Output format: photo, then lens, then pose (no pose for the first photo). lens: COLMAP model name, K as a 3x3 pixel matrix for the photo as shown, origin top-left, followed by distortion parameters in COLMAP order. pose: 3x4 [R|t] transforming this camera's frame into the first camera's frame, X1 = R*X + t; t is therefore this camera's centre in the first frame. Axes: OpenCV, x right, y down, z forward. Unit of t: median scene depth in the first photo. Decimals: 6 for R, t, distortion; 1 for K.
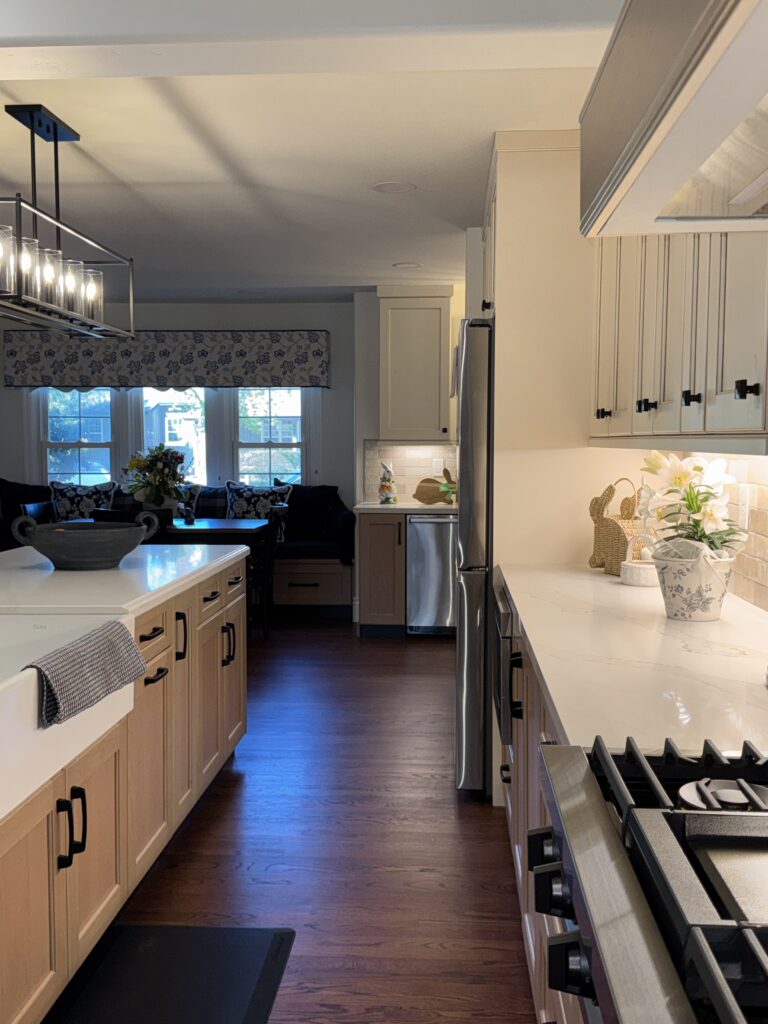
lens RADIAL K [[1040.3, 0, 384.0], [0, 1040.3, 512.0], [0, 0, 1]] dist [0.009102, 0.003167]
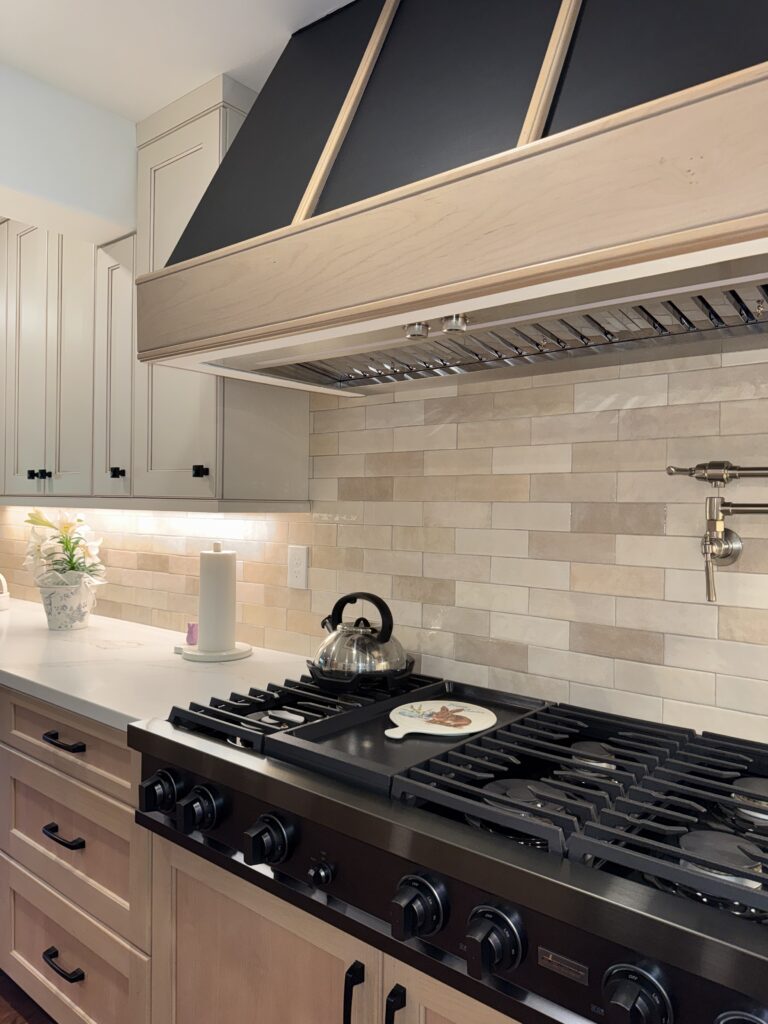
lens RADIAL K [[721.2, 0, 384.0], [0, 721.2, 512.0], [0, 0, 1]] dist [0.059311, -0.109747]
pose [[0.584068, 0.000183, 0.811704, -0.247509], [0.040334, 0.998758, -0.029248, -0.007662], [-0.810702, 0.049822, 0.583336, 0.083967]]
